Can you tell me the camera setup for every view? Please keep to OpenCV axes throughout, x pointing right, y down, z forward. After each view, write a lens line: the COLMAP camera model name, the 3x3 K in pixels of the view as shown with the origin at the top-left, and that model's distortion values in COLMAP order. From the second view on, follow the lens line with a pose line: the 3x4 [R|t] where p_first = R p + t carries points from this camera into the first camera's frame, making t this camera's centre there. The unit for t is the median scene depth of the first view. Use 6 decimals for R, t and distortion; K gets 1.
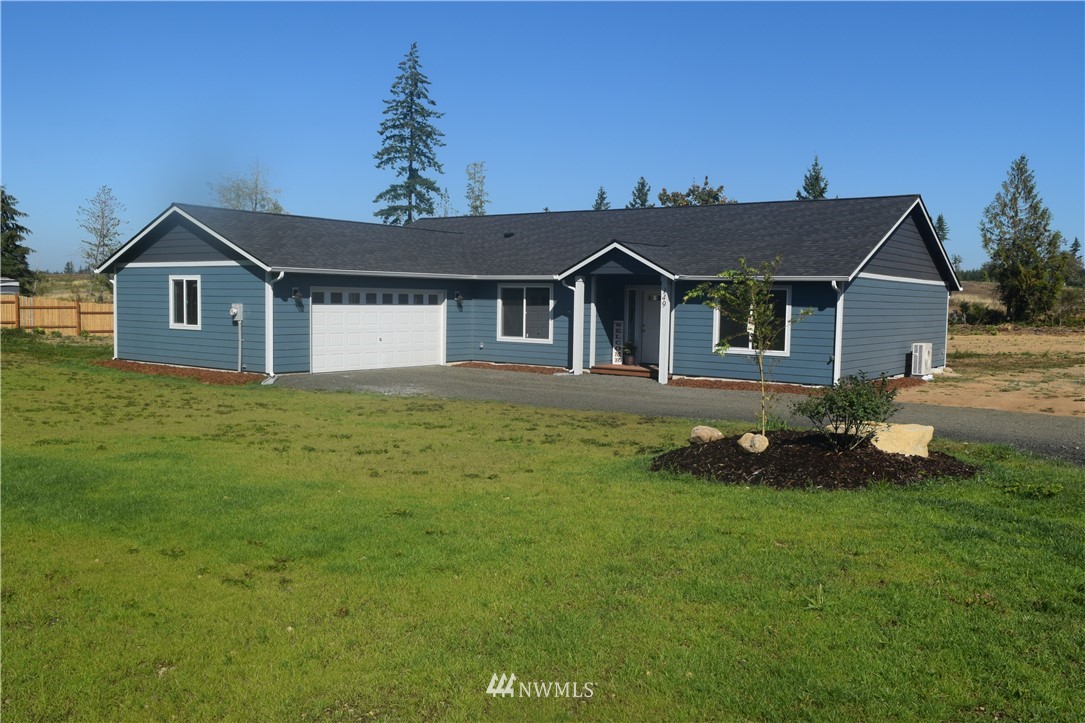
lens RADIAL K [[934.5, 0, 545.1], [0, 934.5, 364.4], [0, 0, 1]] dist [-0.028069, -0.004338]
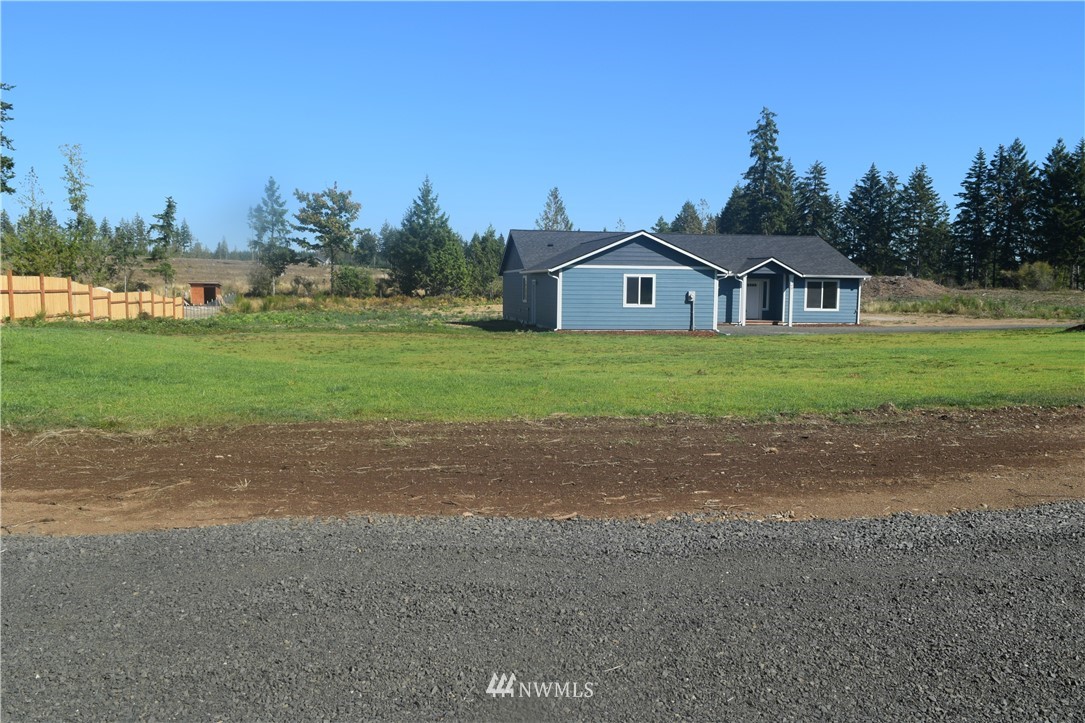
lens RADIAL K [[840.4, 0, 542.0], [0, 840.4, 368.9], [0, 0, 1]] dist [-0.018902, 0.012937]
pose [[0.693835, -0.081793, 0.715474, -1.388089], [0.053225, 0.996636, 0.062321, -0.027940], [-0.718164, -0.005159, 0.695855, 0.089606]]
